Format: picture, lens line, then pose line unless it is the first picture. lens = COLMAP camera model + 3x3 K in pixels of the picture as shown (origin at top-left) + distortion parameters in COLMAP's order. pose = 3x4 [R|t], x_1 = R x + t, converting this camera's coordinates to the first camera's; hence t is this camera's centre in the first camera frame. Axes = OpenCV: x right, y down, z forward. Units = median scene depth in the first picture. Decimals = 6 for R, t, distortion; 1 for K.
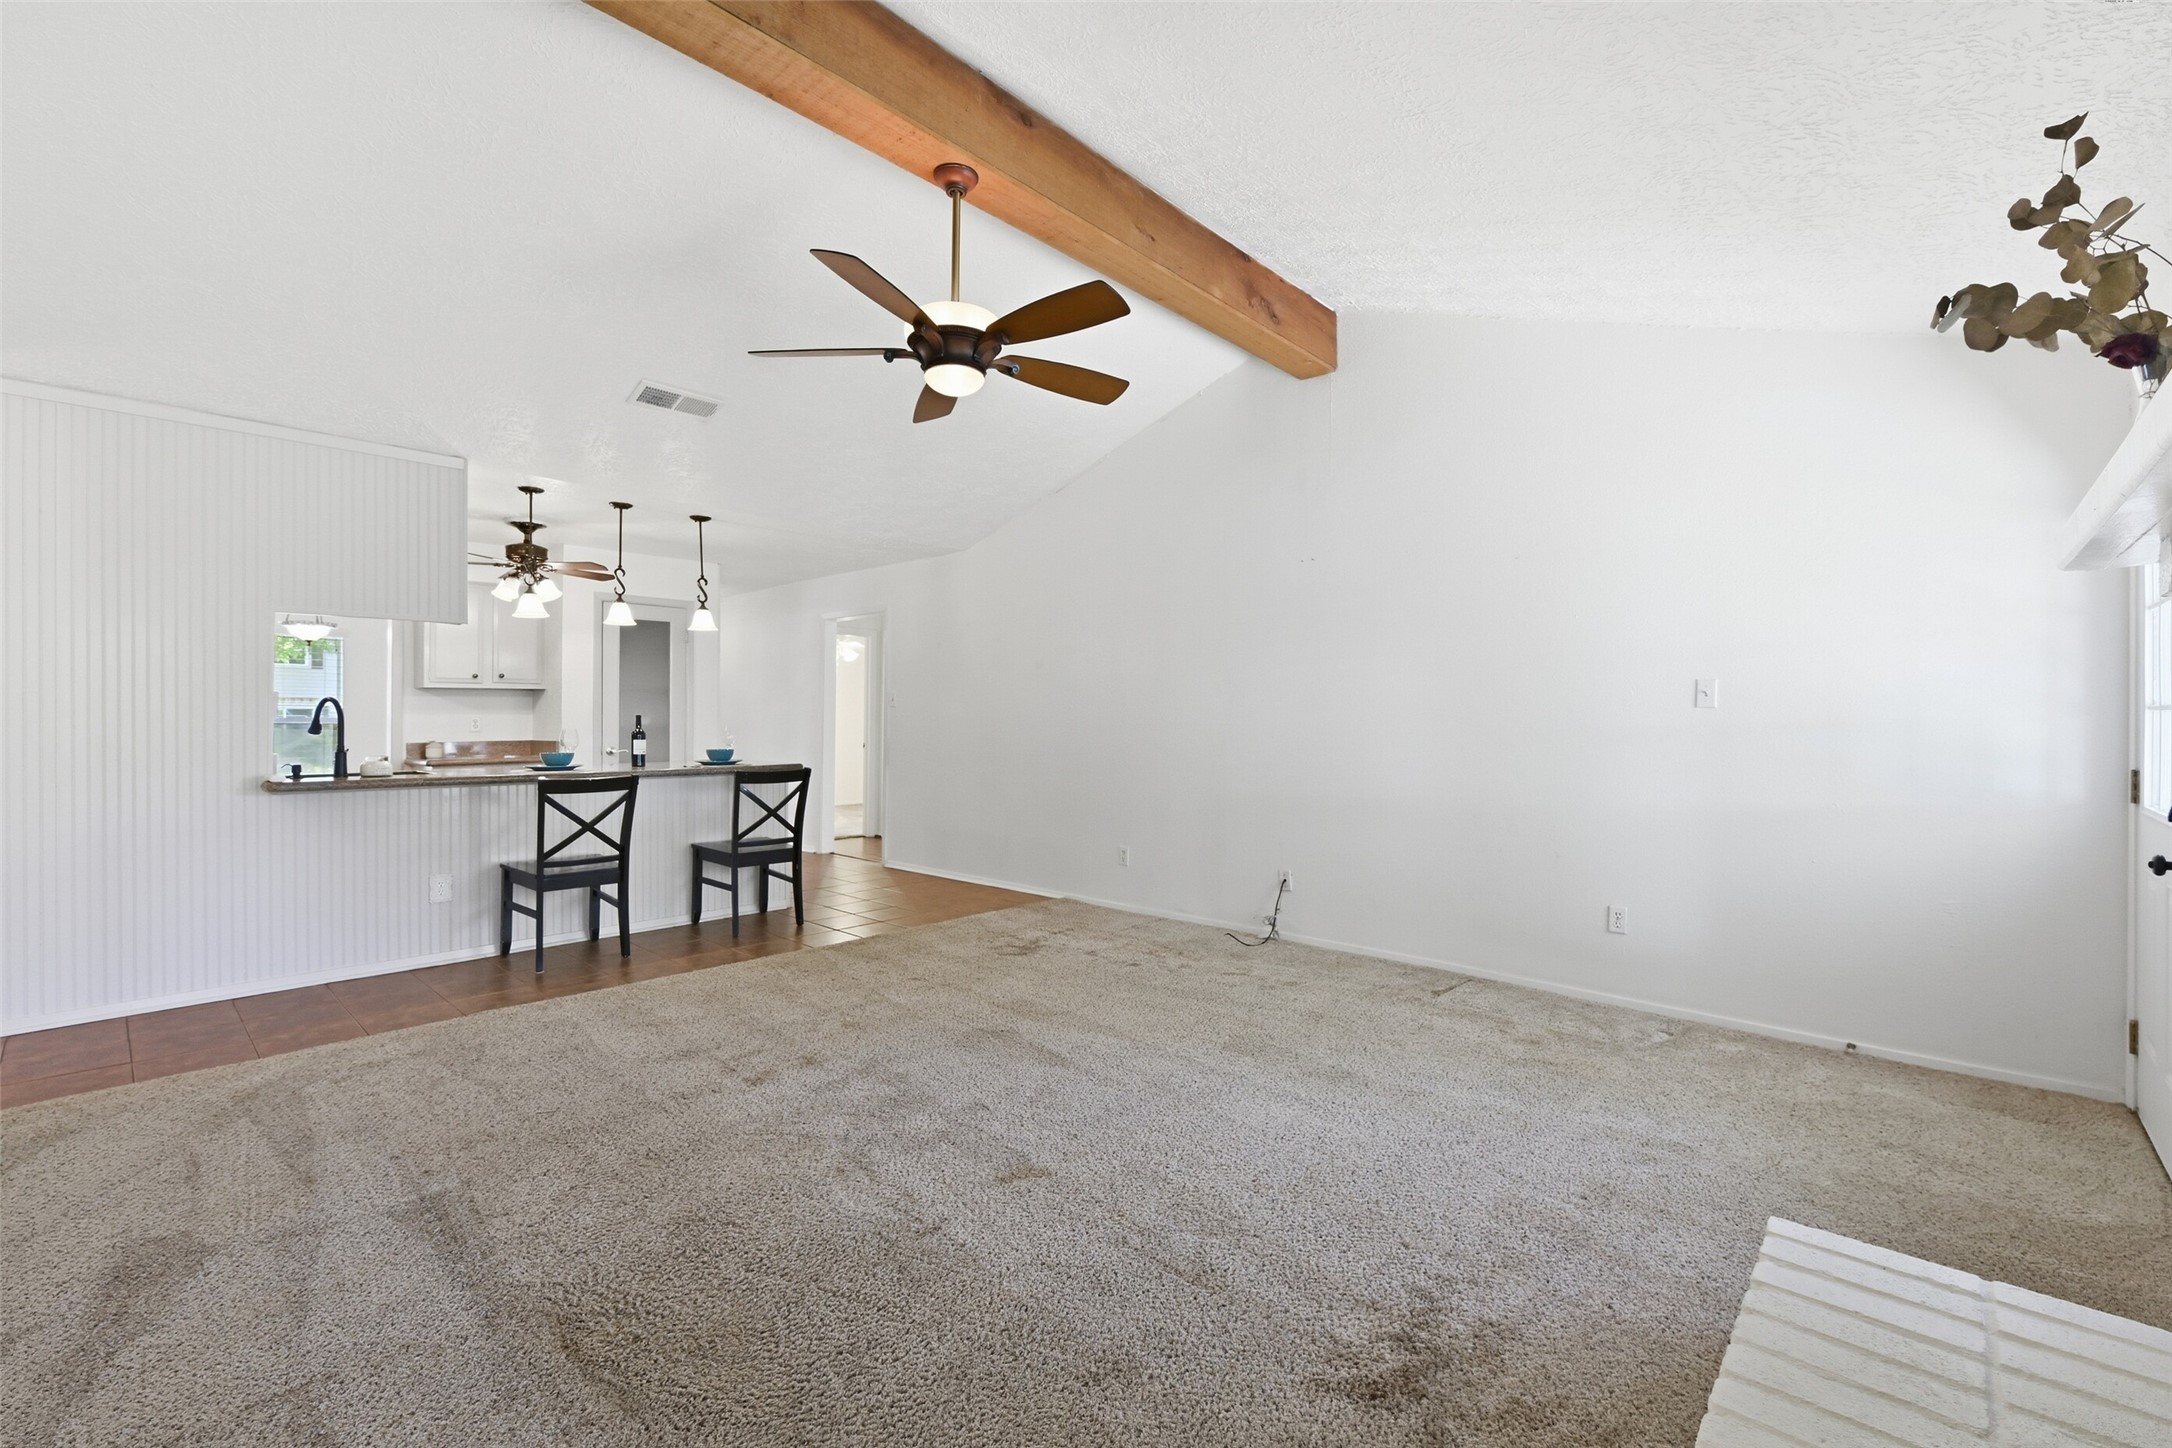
lens RADIAL K [[945.0, 0, 1087.4], [0, 945.0, 720.5], [0, 0, 1]] dist [-0.002458, 0.000089]
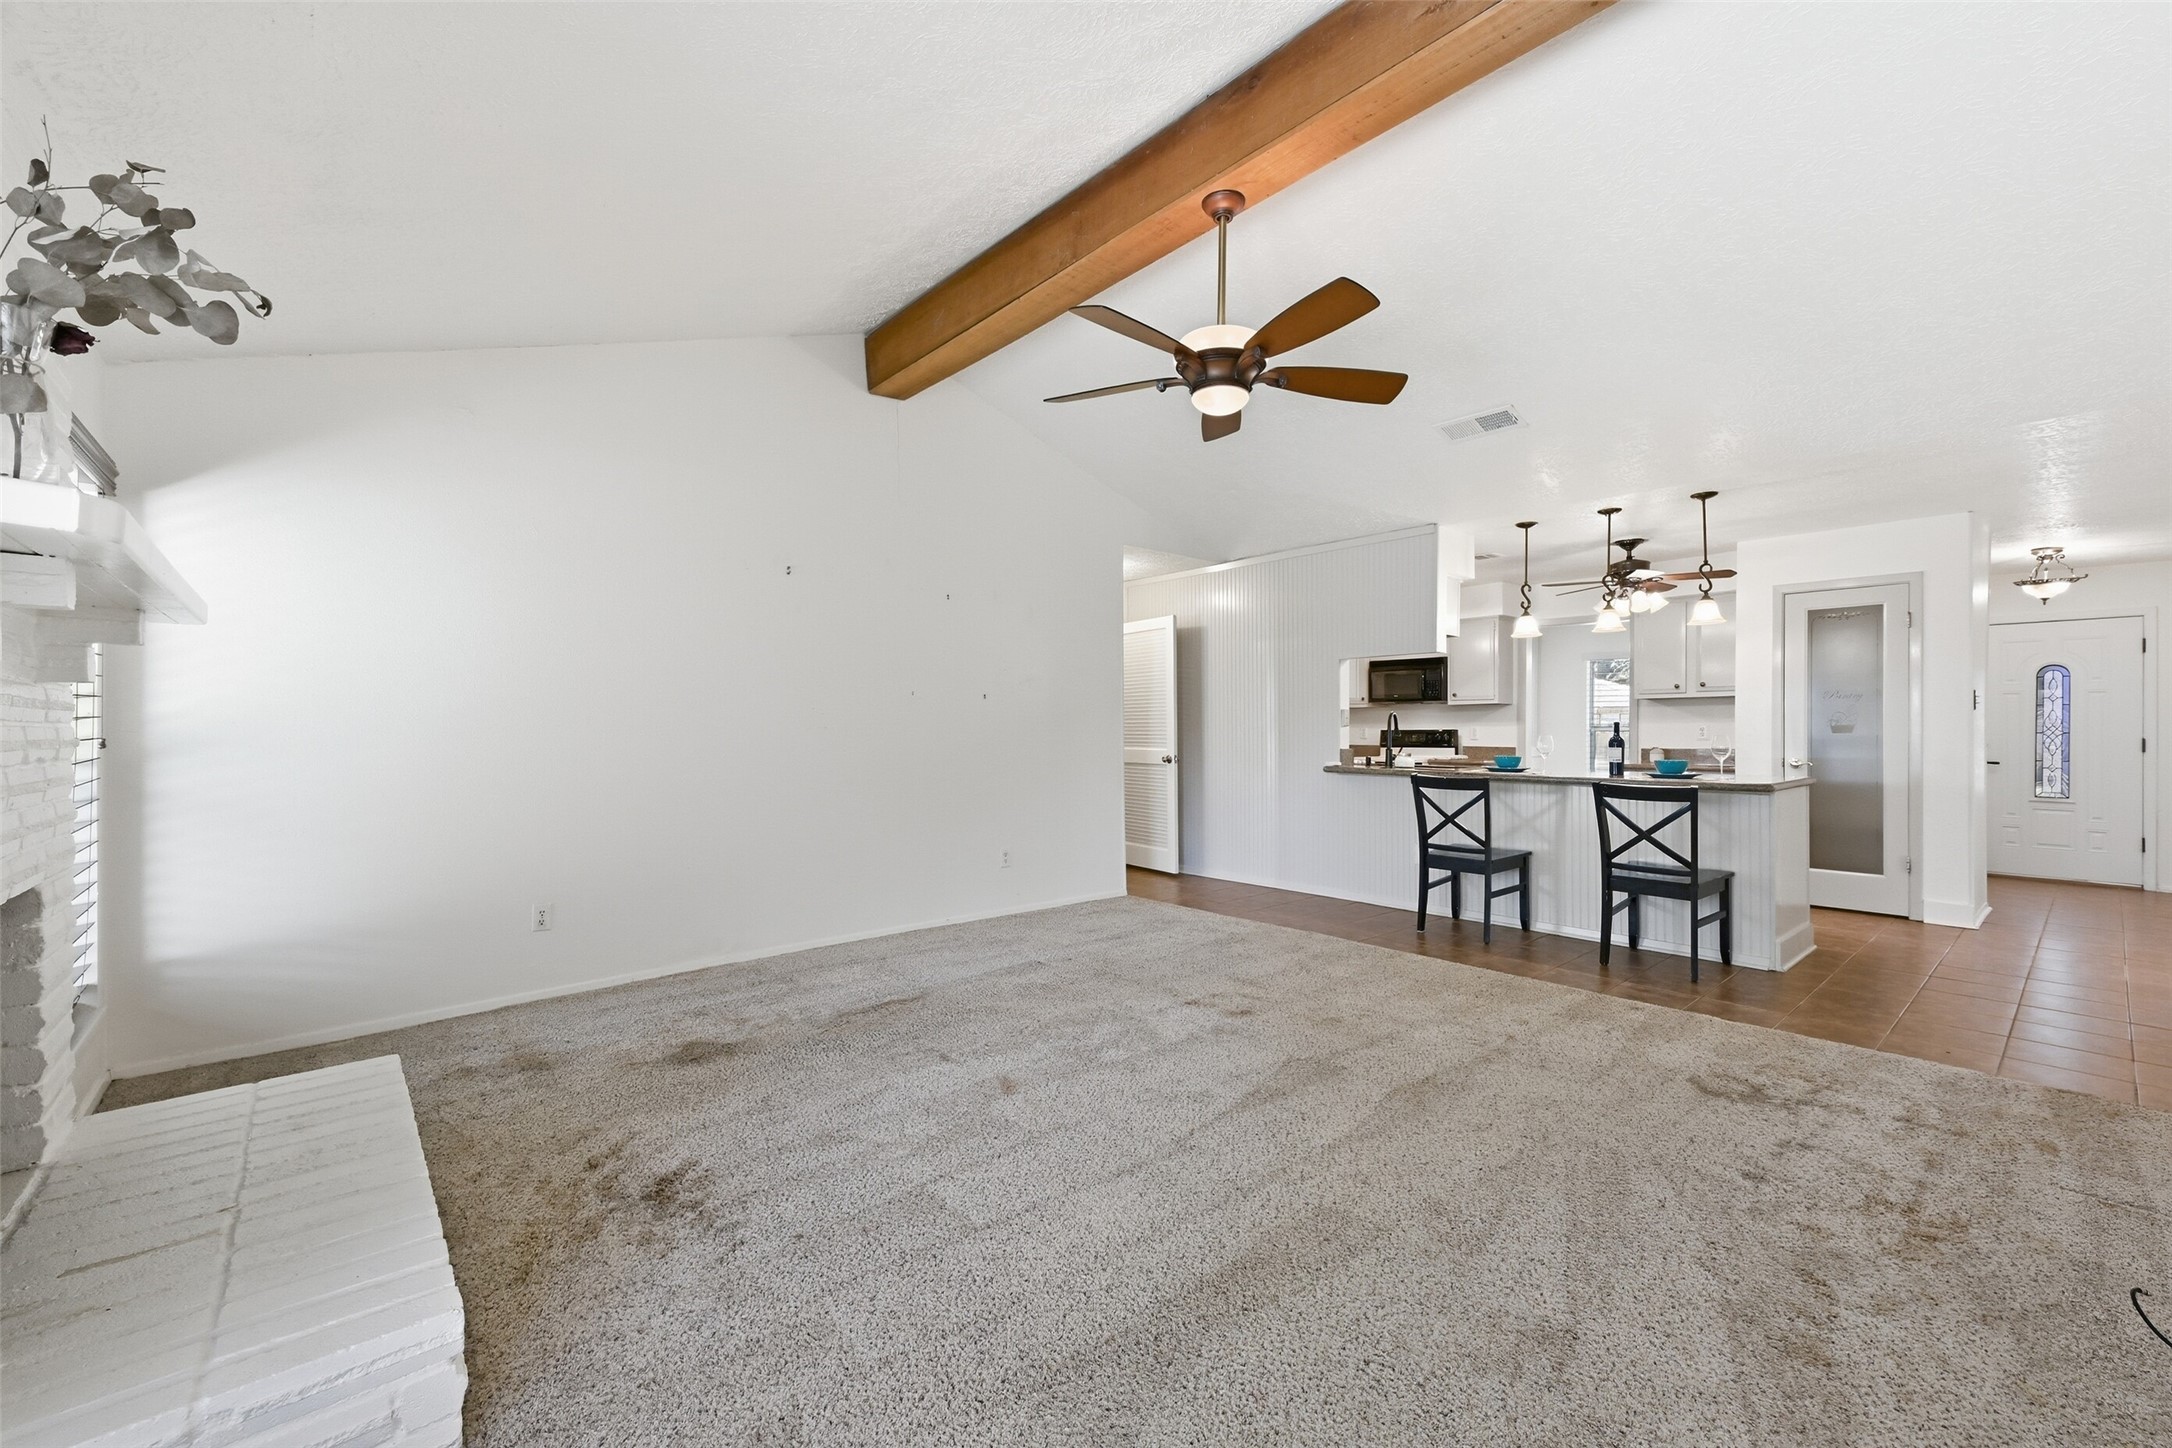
lens RADIAL K [[891.9, 0, 1093.0], [0, 891.9, 724.8], [0, 0, 1]] dist [0.001828, -0.000003]
pose [[-0.118625, -0.004942, -0.992927, 0.579477], [-0.002074, 0.999987, -0.004729, 0.003082], [0.992937, 0.001499, -0.118634, 0.658242]]
